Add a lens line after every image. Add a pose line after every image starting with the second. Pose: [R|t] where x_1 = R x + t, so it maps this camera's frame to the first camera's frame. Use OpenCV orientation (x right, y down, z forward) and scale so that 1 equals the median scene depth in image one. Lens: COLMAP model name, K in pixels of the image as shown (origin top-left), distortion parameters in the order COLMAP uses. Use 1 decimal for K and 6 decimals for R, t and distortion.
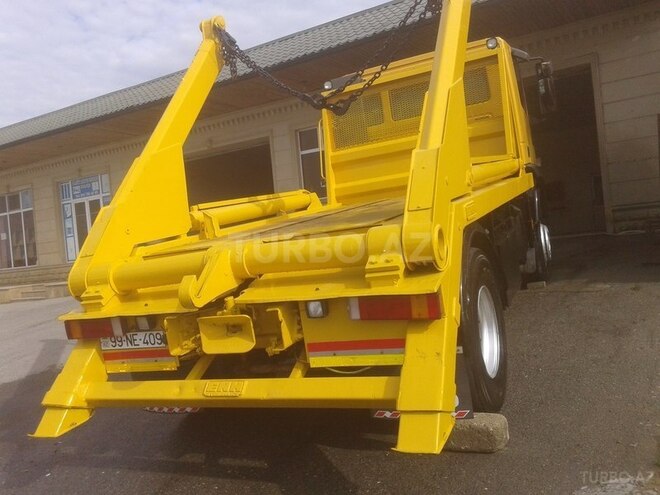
lens RADIAL K [[607.4, 0, 330.0], [0, 607.4, 247.5], [0, 0, 1]] dist [0.057607, -0.196494]
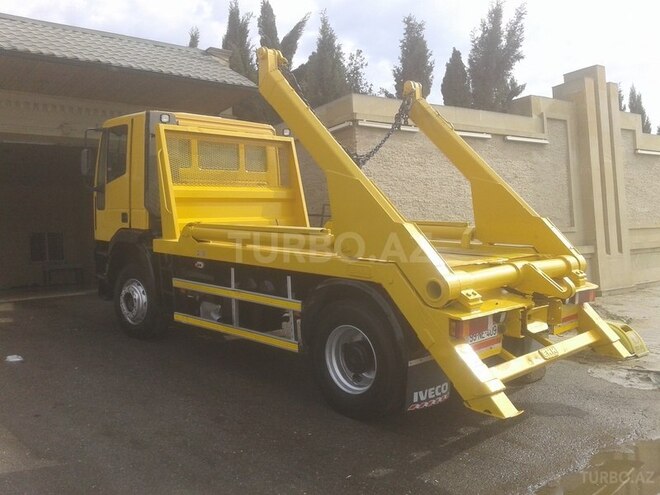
lens RADIAL K [[607.4, 0, 330.0], [0, 607.4, 247.5], [0, 0, 1]] dist [0.057607, -0.196494]
pose [[0.344084, 0.110819, 0.932376, -1.394829], [0.011962, 0.992413, -0.122369, 0.110104], [-0.938863, 0.053258, 0.340147, 0.756914]]
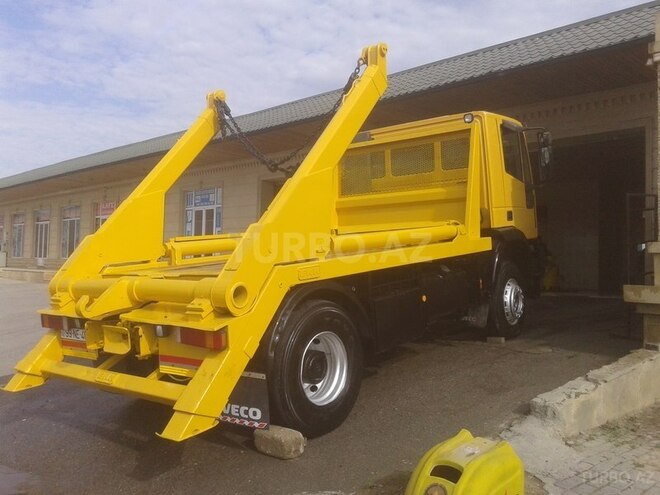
lens RADIAL K [[607.4, 0, 330.0], [0, 607.4, 247.5], [0, 0, 1]] dist [0.057607, -0.196494]
pose [[0.963846, 0.111258, -0.242119, 0.456954], [-0.117666, 0.992979, -0.012124, -0.080402], [0.239071, 0.040175, 0.970171, -0.190221]]
